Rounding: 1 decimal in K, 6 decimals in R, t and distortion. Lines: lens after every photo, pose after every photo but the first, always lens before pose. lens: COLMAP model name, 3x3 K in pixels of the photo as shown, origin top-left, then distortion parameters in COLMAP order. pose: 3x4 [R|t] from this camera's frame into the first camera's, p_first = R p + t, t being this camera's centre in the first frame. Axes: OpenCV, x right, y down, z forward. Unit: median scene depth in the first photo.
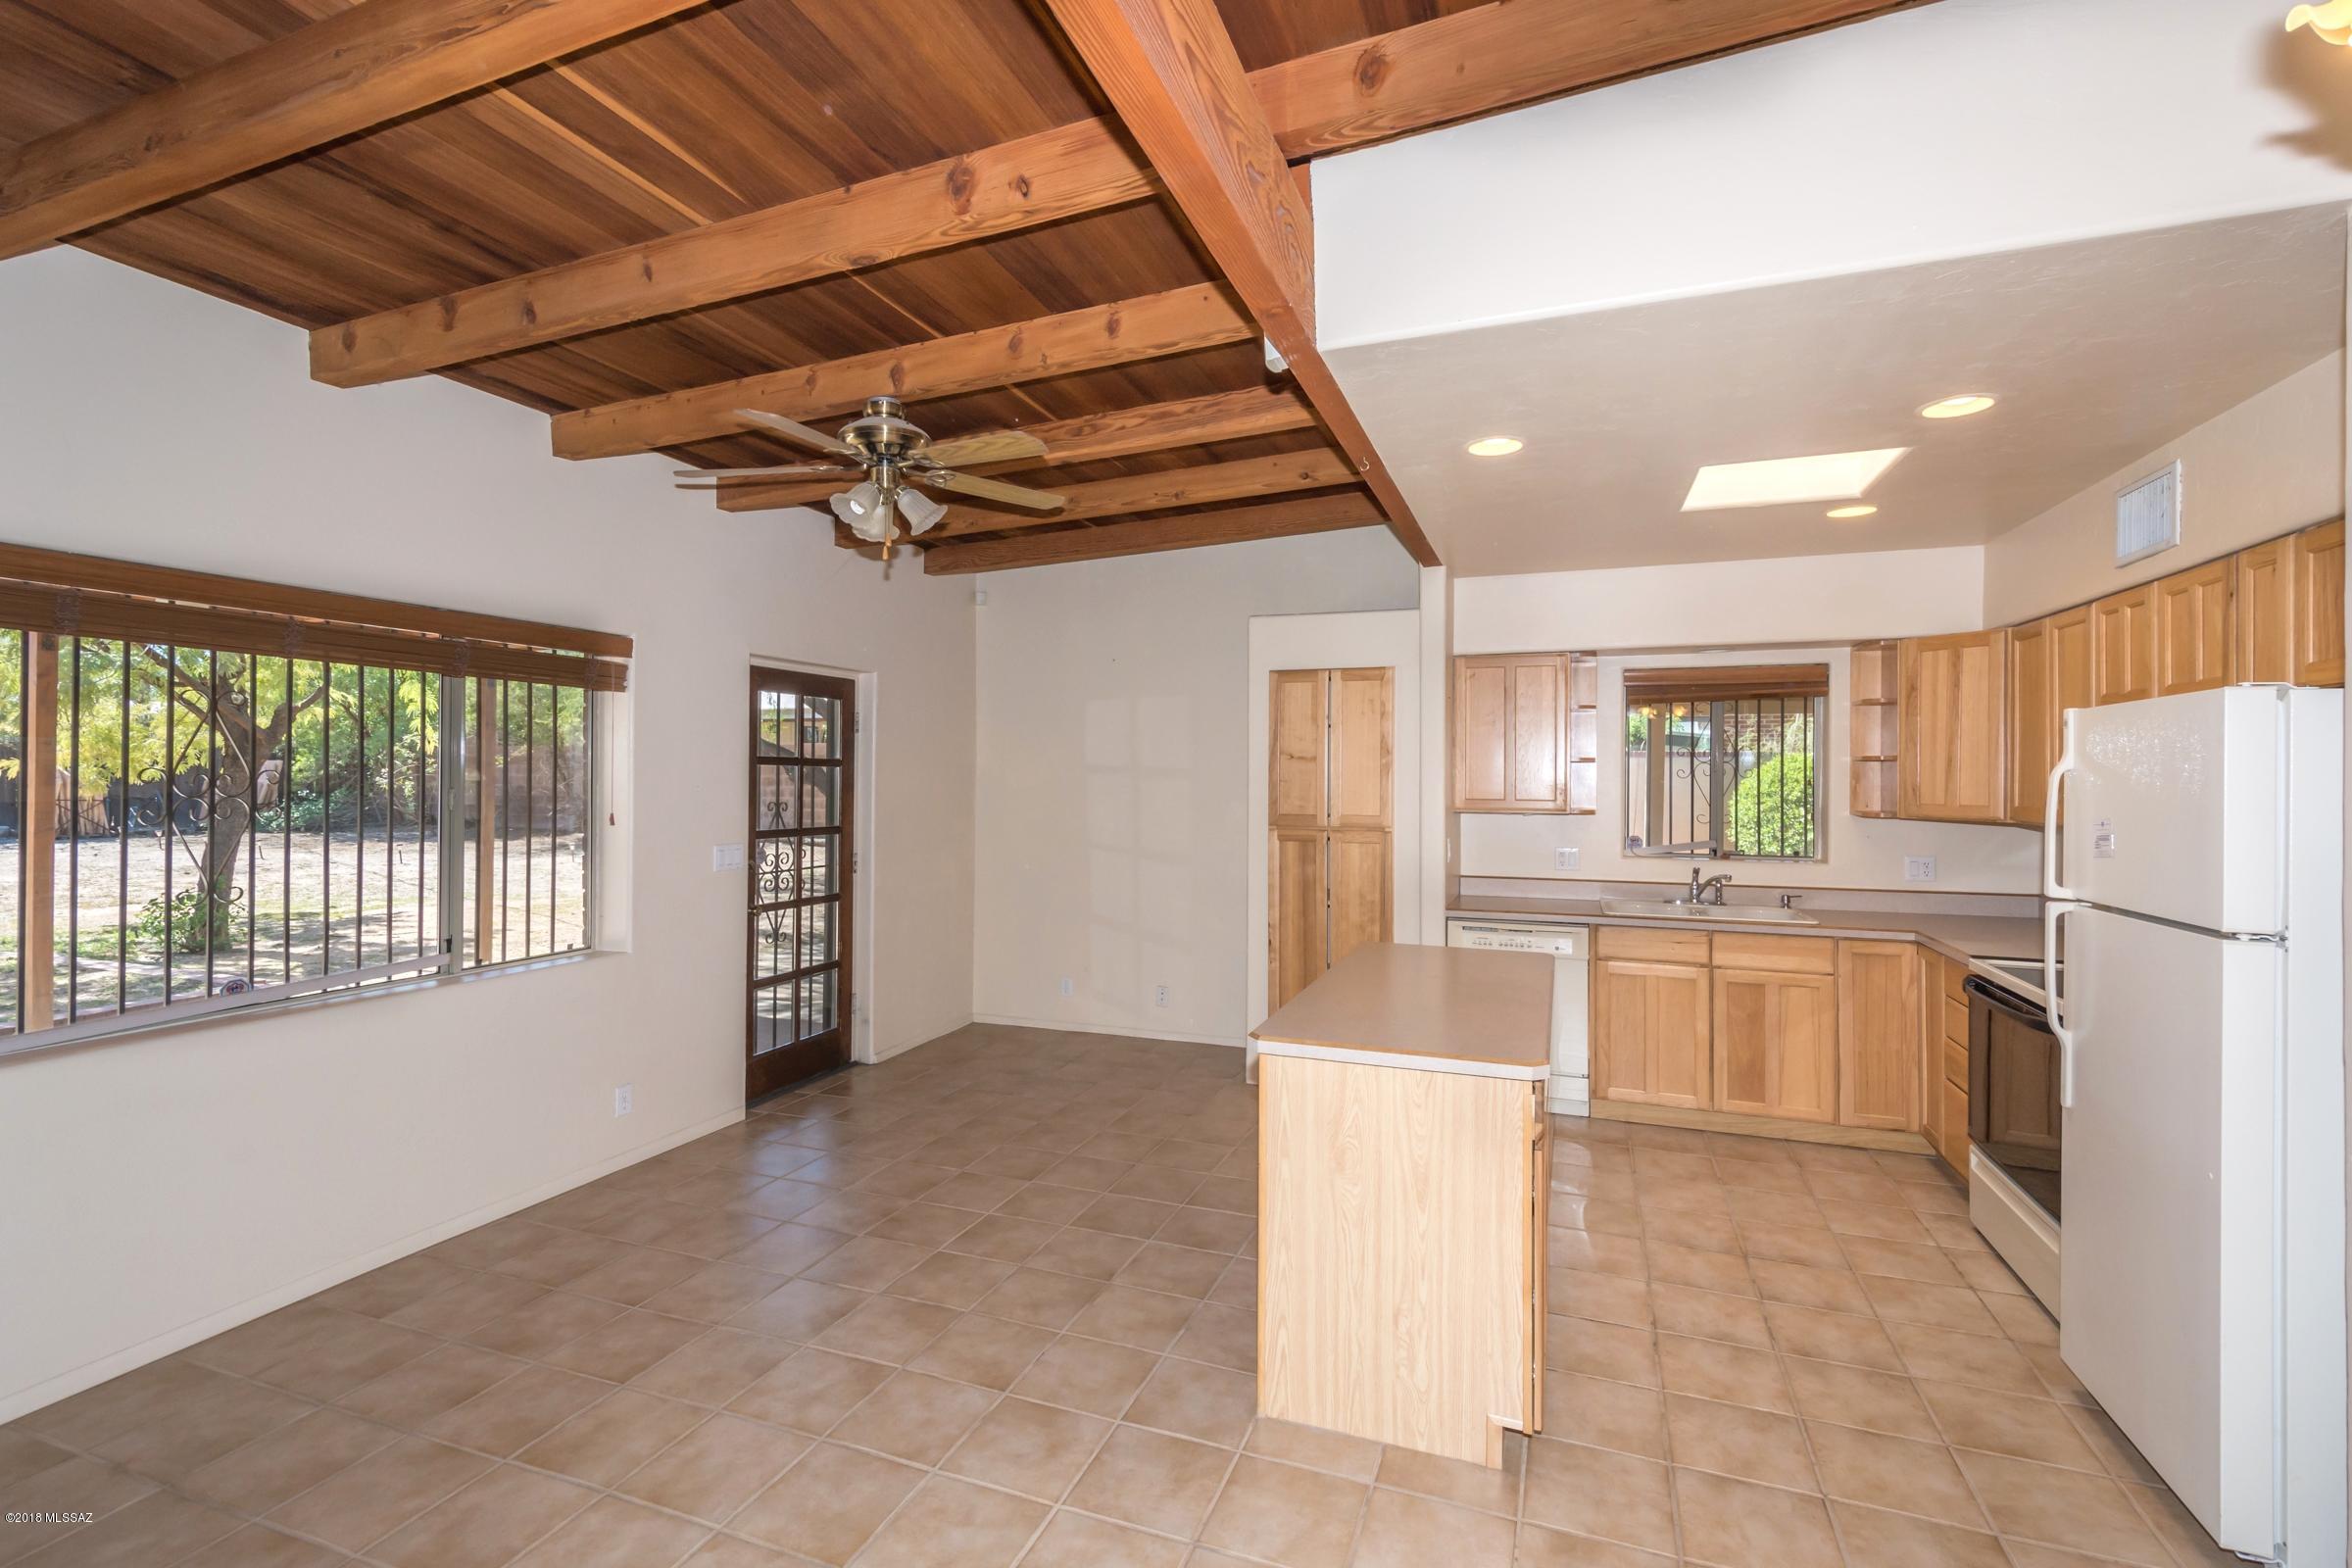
lens RADIAL K [[1040.2, 0, 1193.1], [0, 1040.2, 768.5], [0, 0, 1]] dist [0.012043, -0.005683]
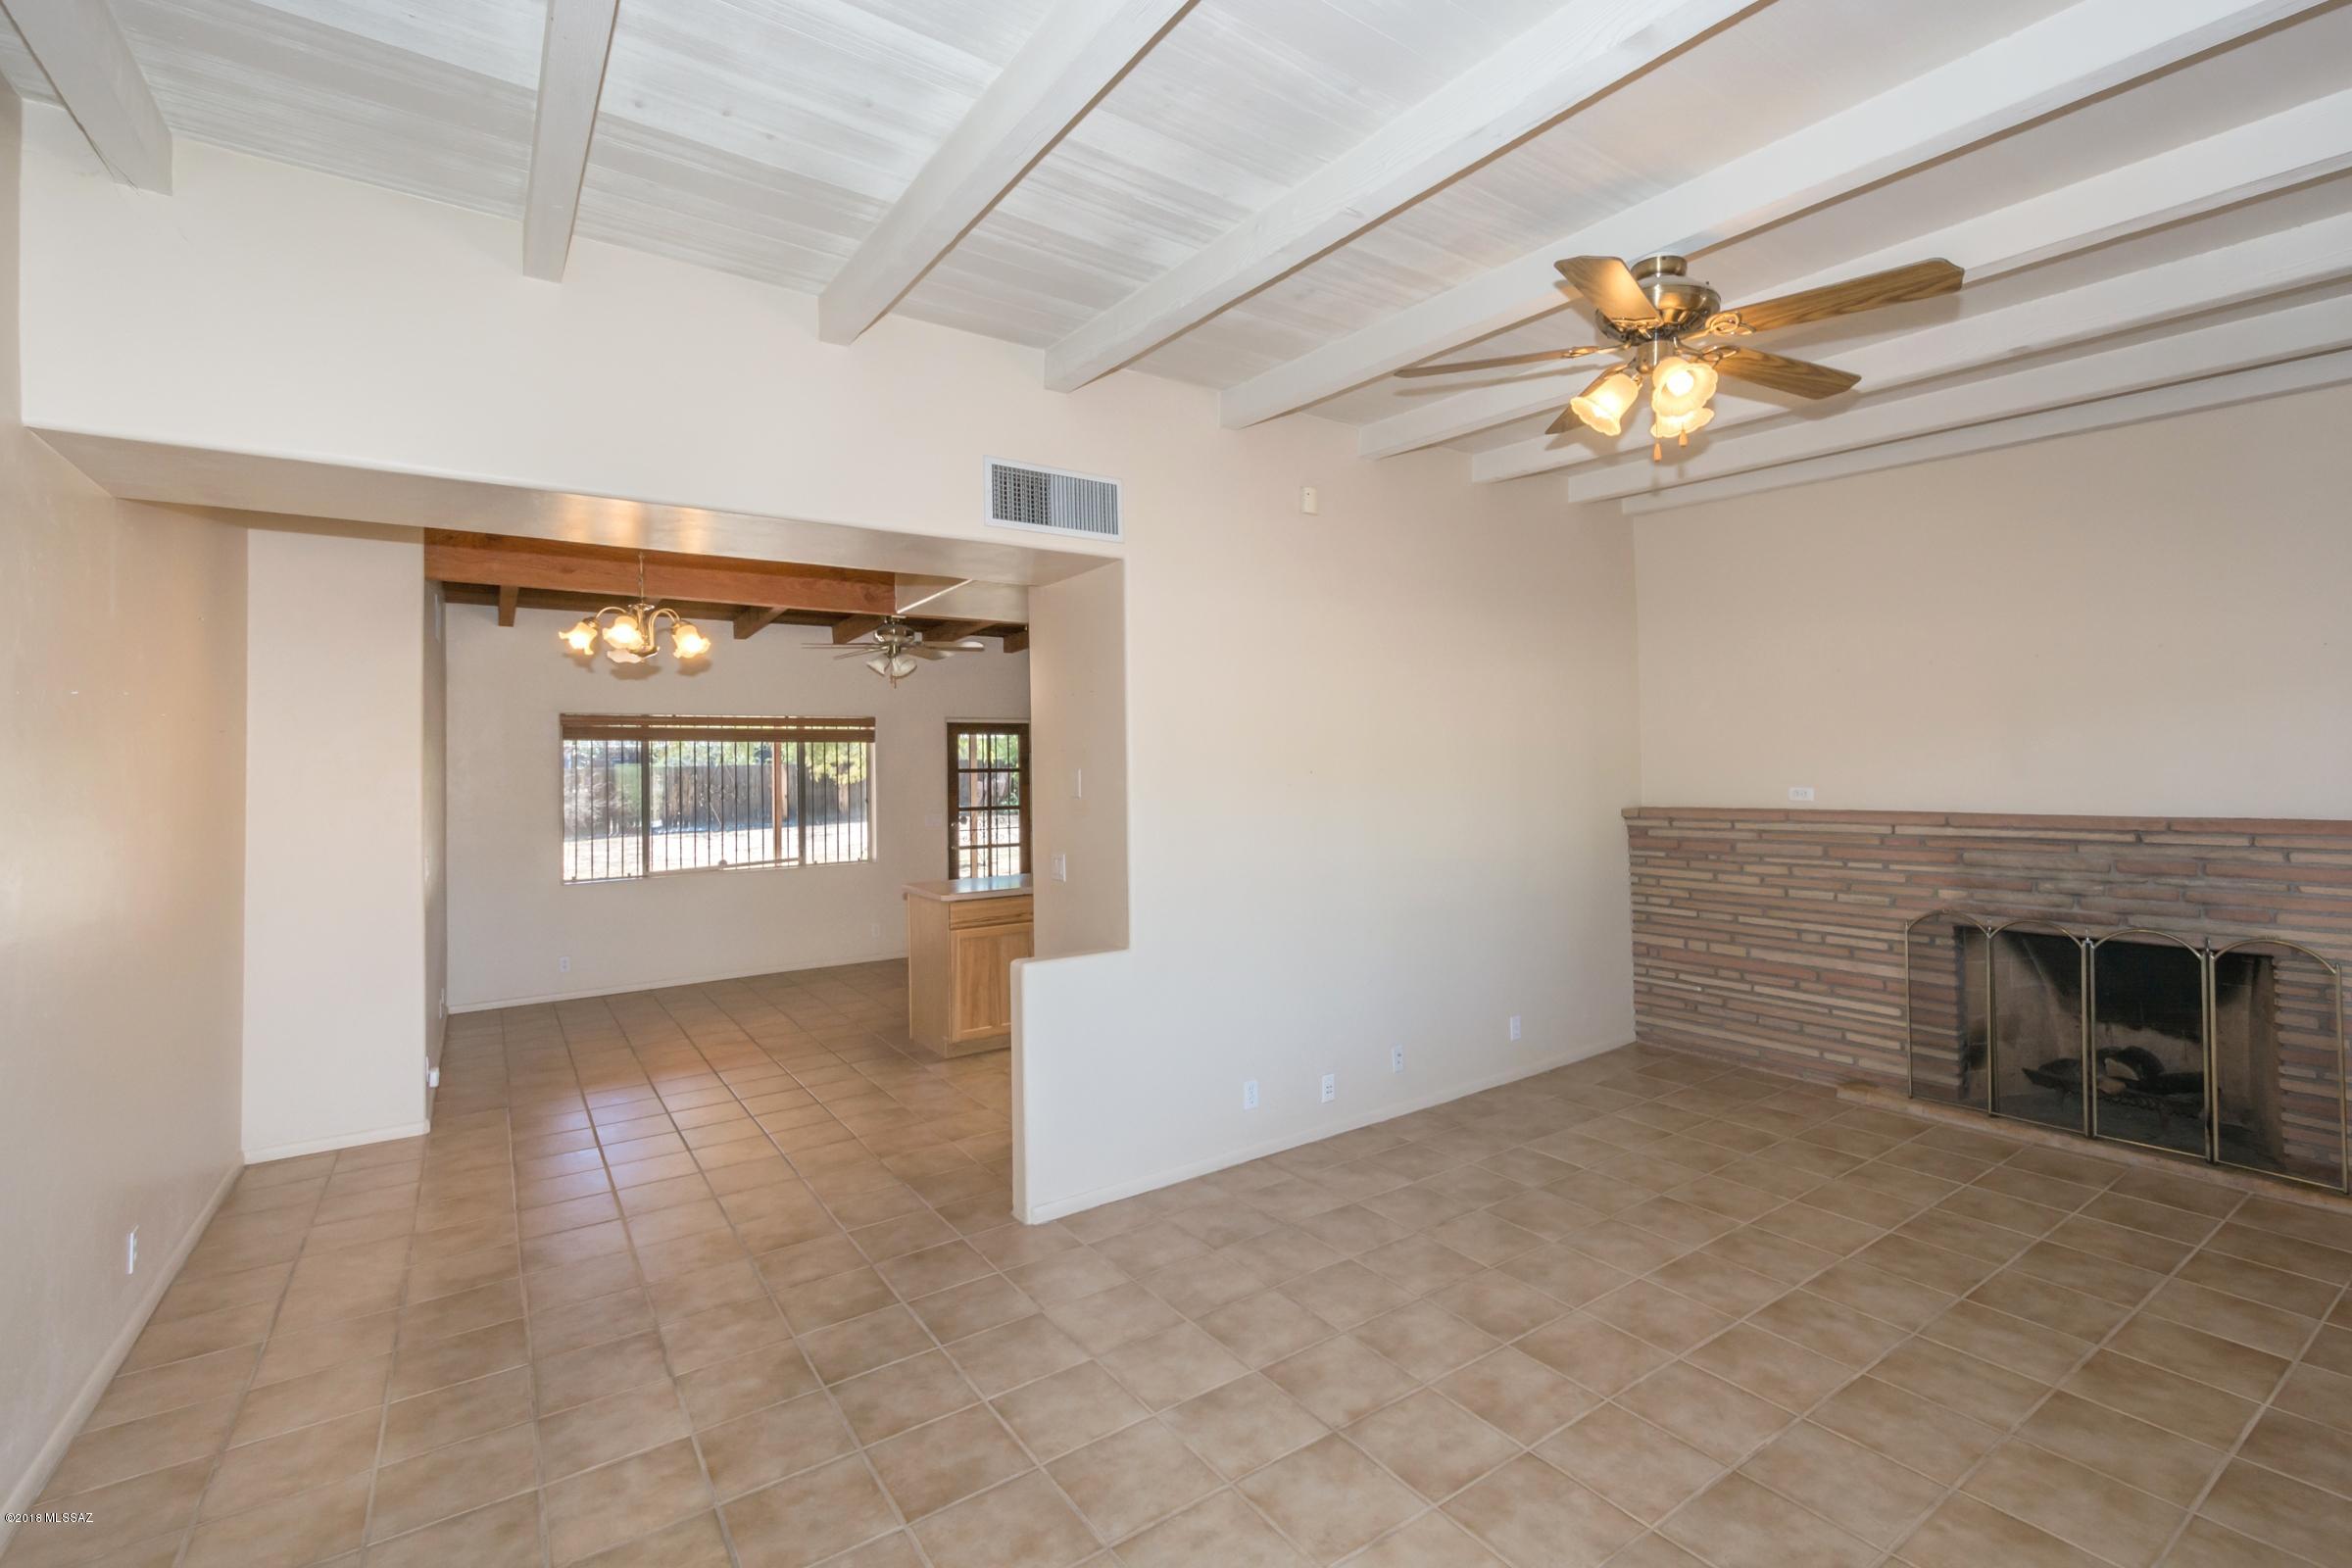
lens RADIAL K [[1039.2, 0, 1226.6], [0, 1039.2, 732.8], [0, 0, 1]] dist [0.007661, 0.000042]
pose [[0.828769, -0.043707, -0.557882, 1.287978], [0.031043, 0.999001, -0.032150, -0.000913], [0.558729, 0.009326, 0.829298, -0.387175]]
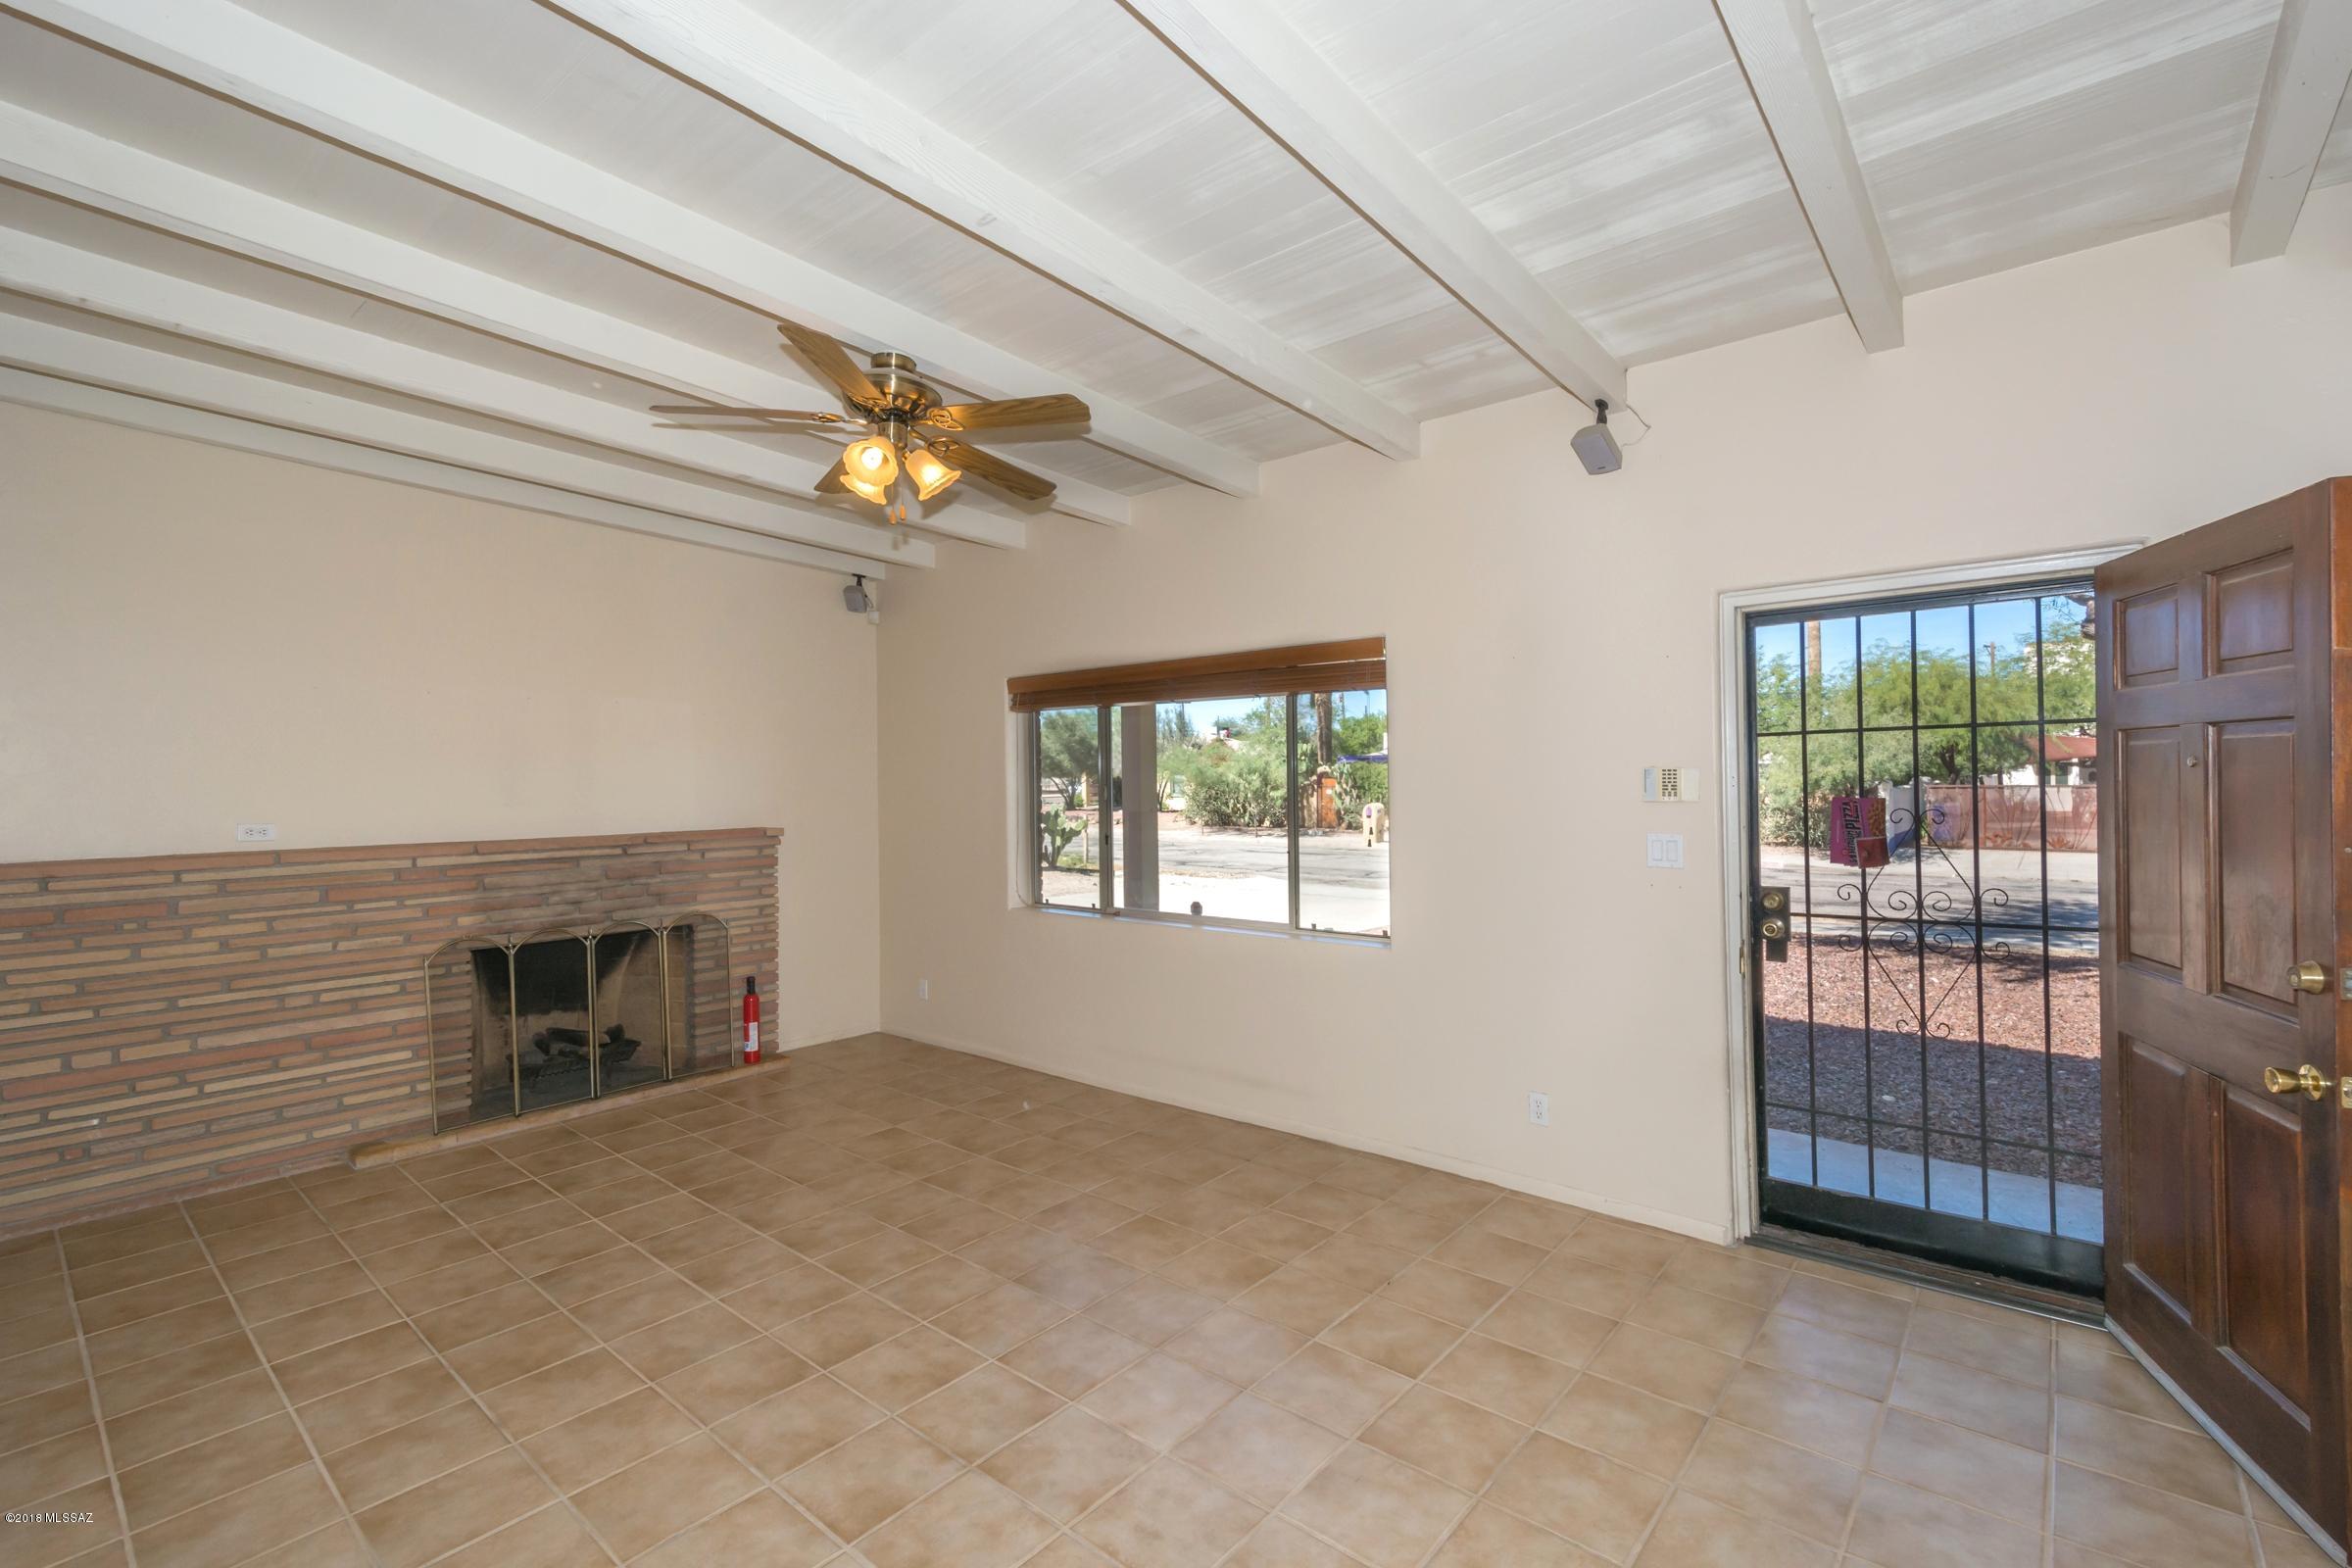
lens RADIAL K [[1030.5, 0, 1184.3], [0, 1030.5, 774.5], [0, 0, 1]] dist [0.011810, -0.000223]
pose [[0.347181, -0.008337, 0.937761, 0.501182], [0.009203, 0.999943, 0.005483, 0.000052], [-0.937753, 0.006727, 0.347238, -0.162256]]
